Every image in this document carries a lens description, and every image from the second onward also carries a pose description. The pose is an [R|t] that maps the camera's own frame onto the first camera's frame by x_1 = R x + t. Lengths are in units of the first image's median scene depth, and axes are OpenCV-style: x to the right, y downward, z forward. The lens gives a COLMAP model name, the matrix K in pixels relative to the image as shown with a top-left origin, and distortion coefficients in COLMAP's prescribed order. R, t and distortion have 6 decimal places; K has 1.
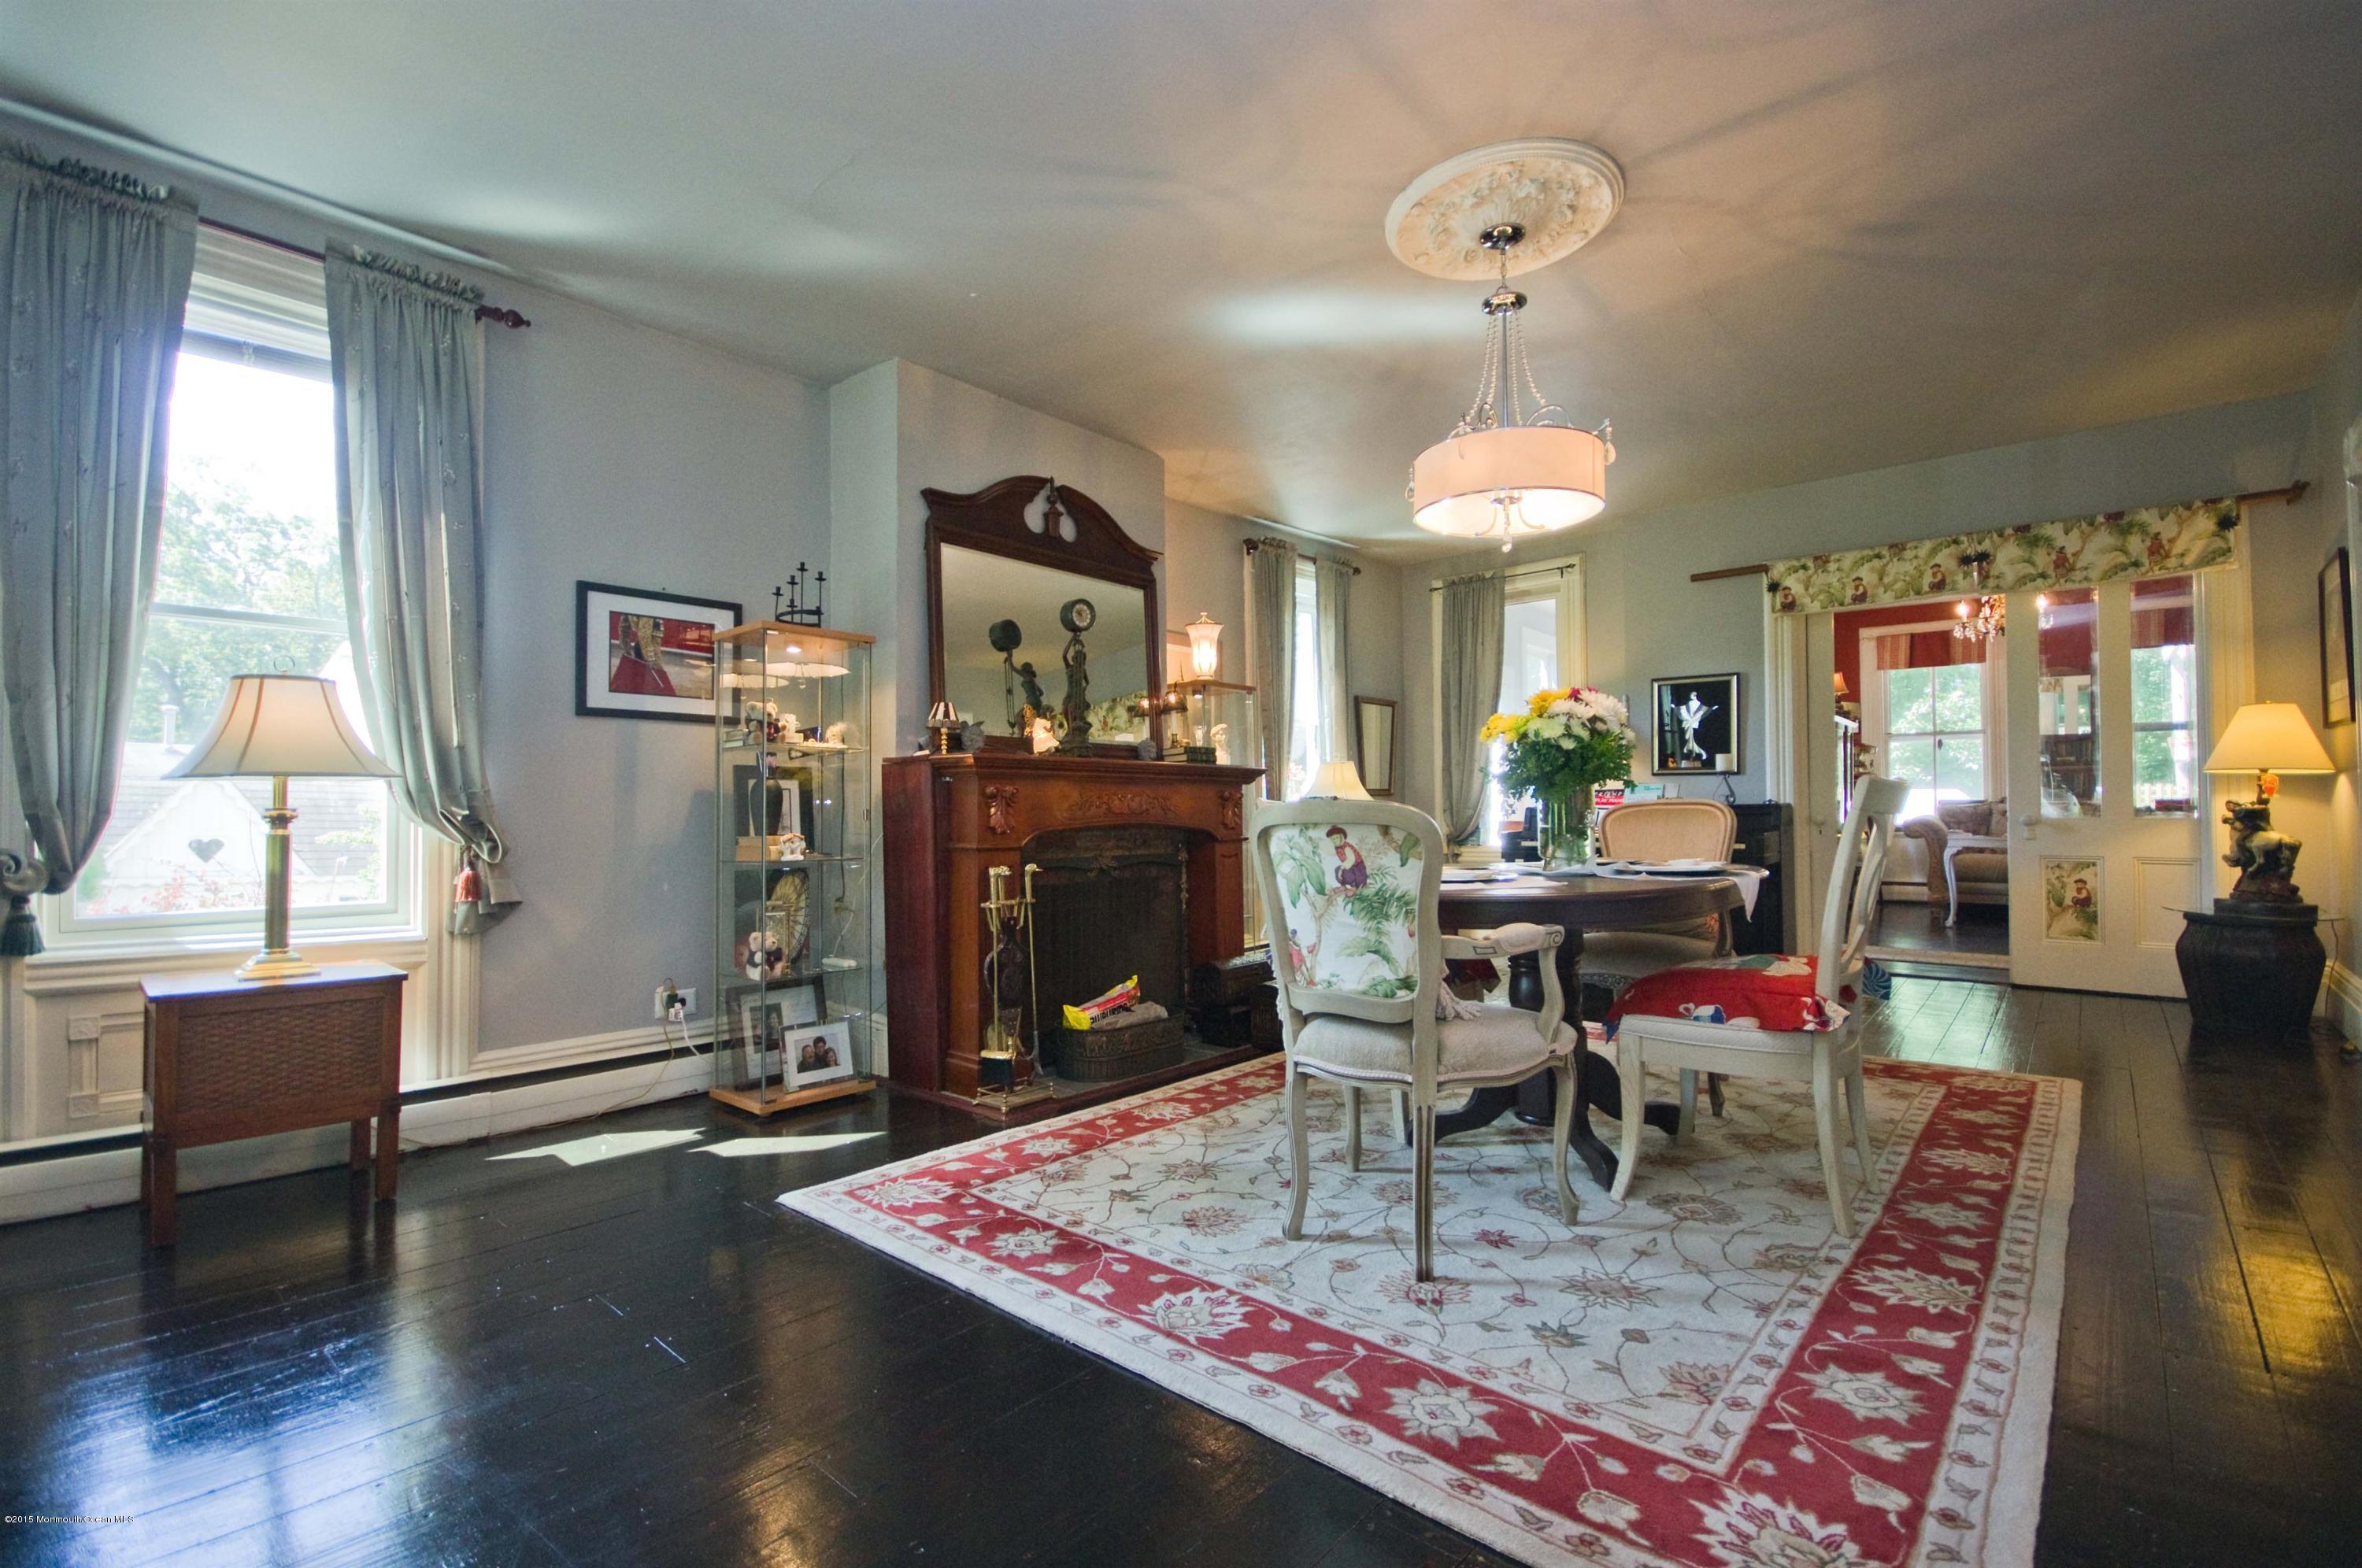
lens RADIAL K [[1039.8, 0, 1184.3], [0, 1039.8, 793.4], [0, 0, 1]] dist [0.000648, 0.000466]
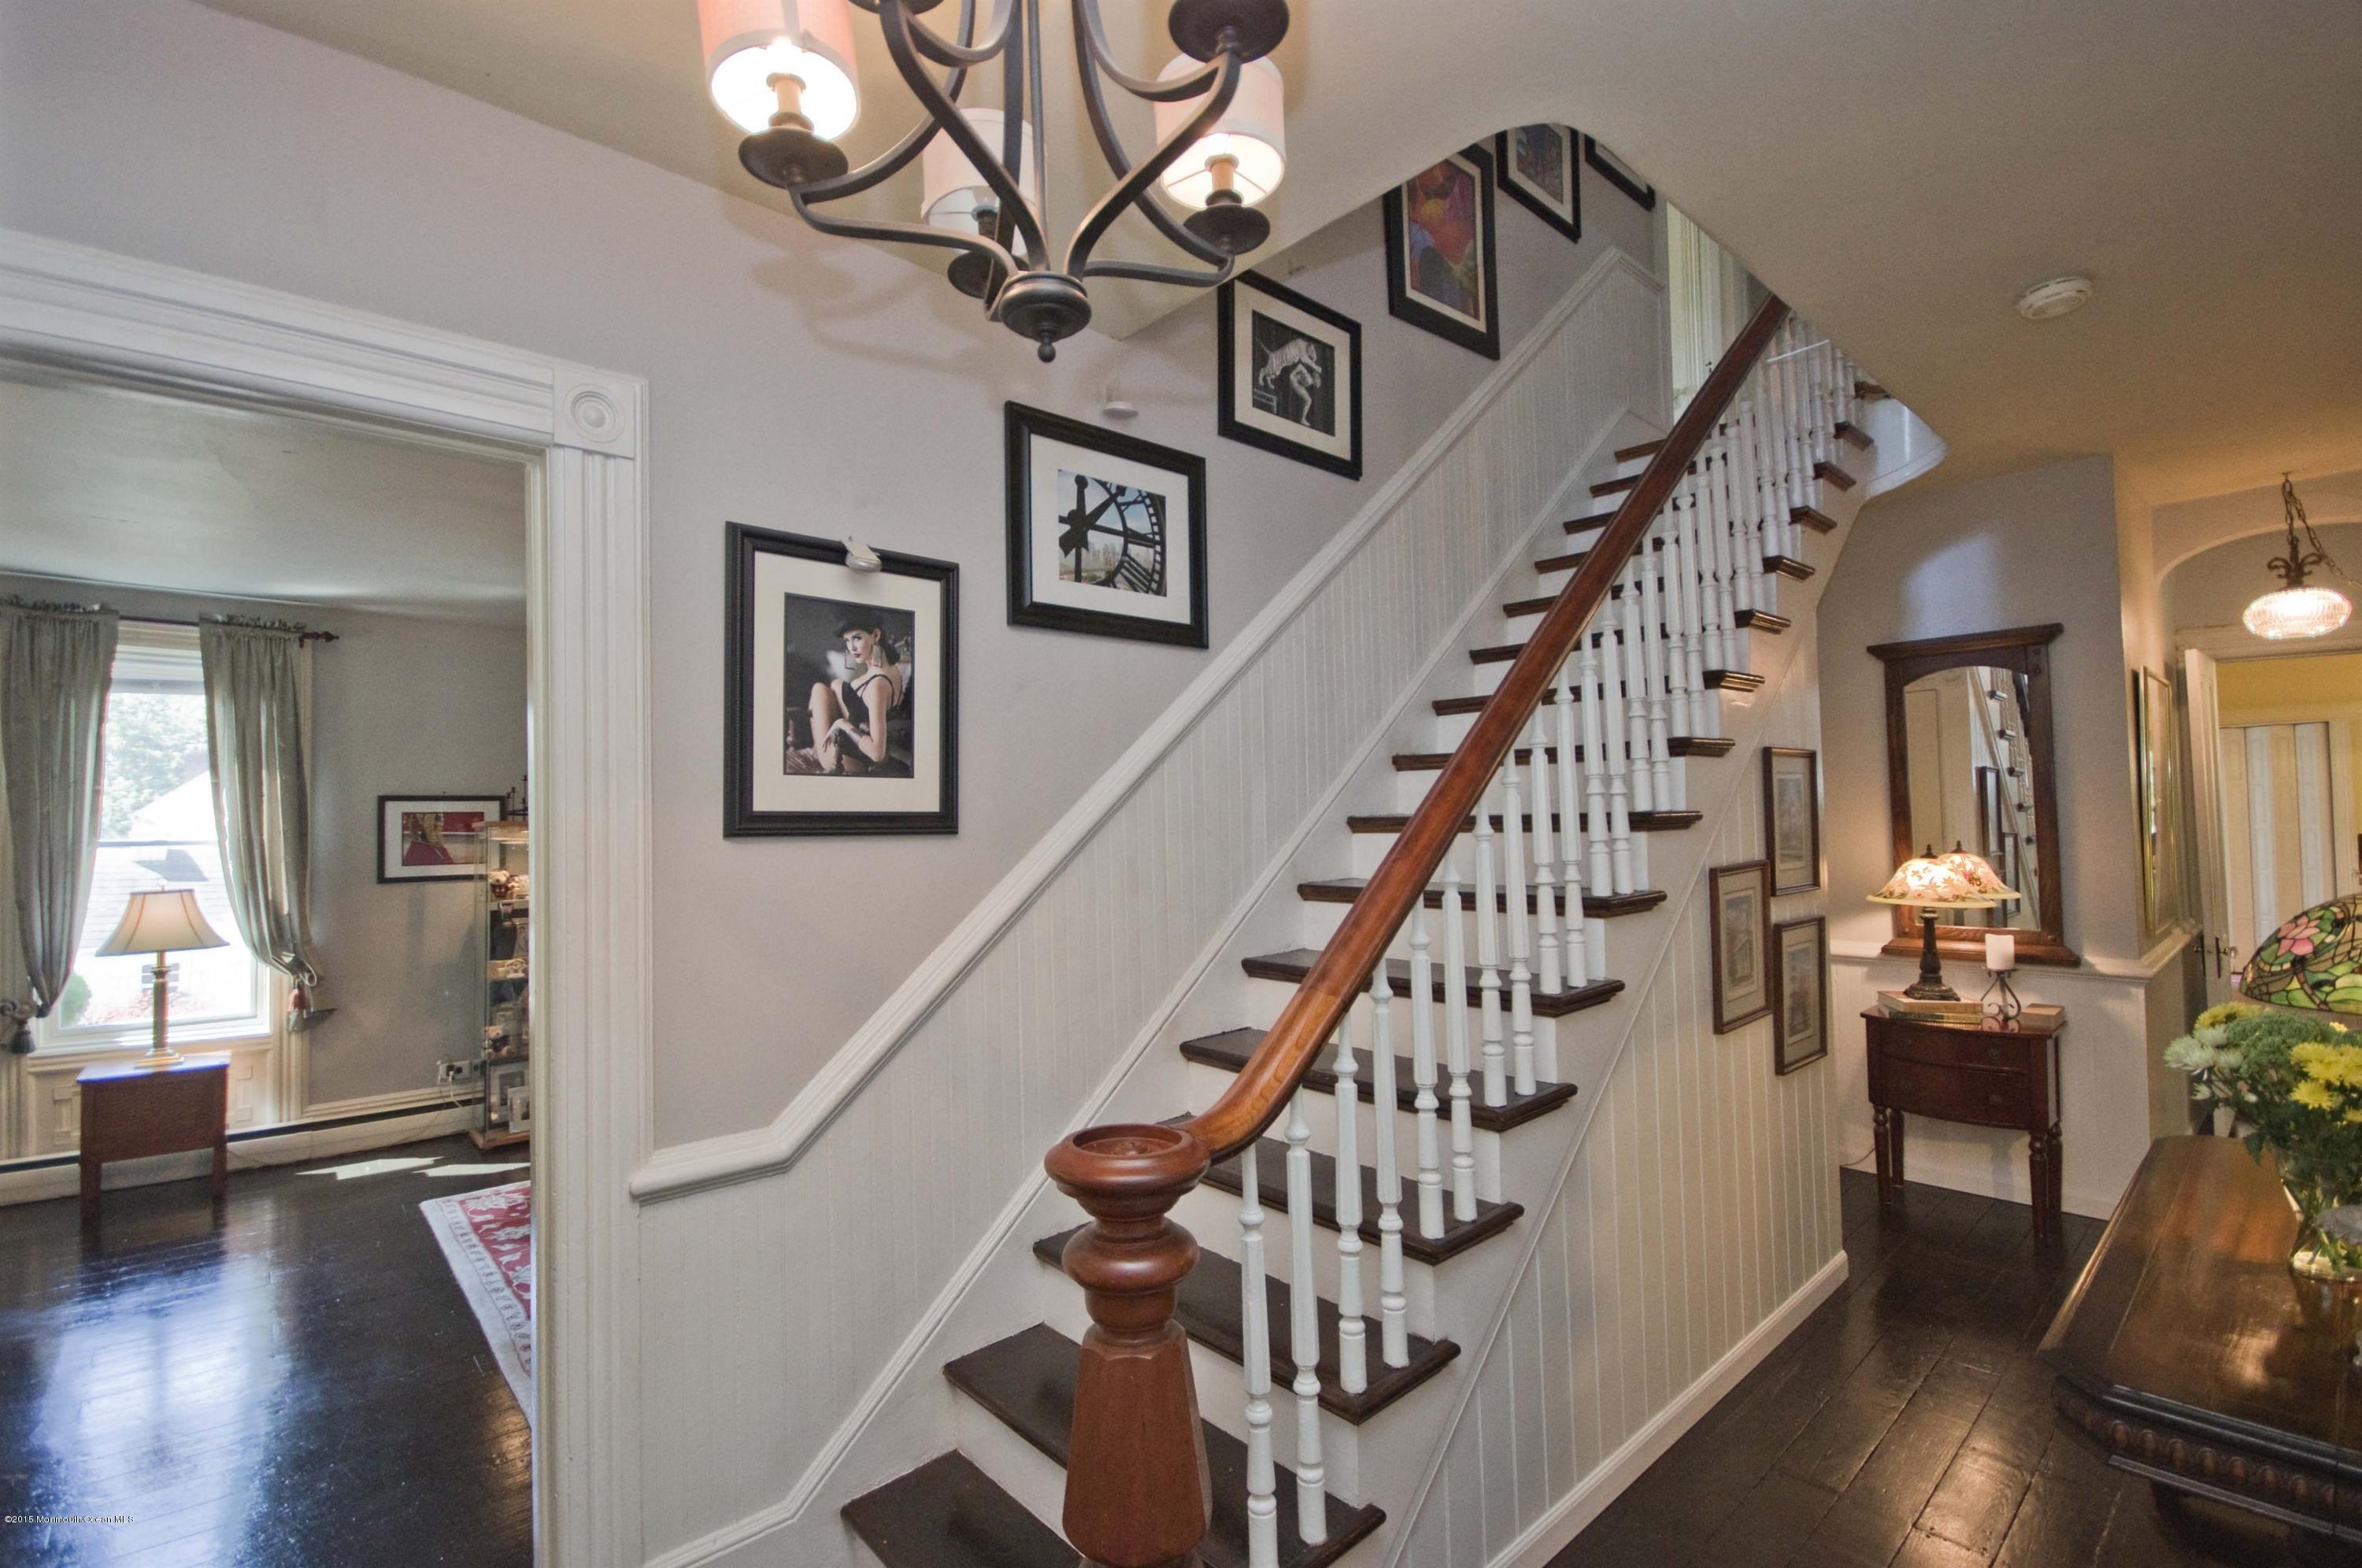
lens RADIAL K [[1078.4, 0, 1182.1], [0, 1078.4, 811.4], [0, 0, 1]] dist [0.000760, -0.000388]
pose [[0.994144, -0.006679, -0.107858, 0.958792], [0.007795, 0.999920, 0.009929, -0.237556], [0.107783, -0.010712, 0.994117, -0.561124]]
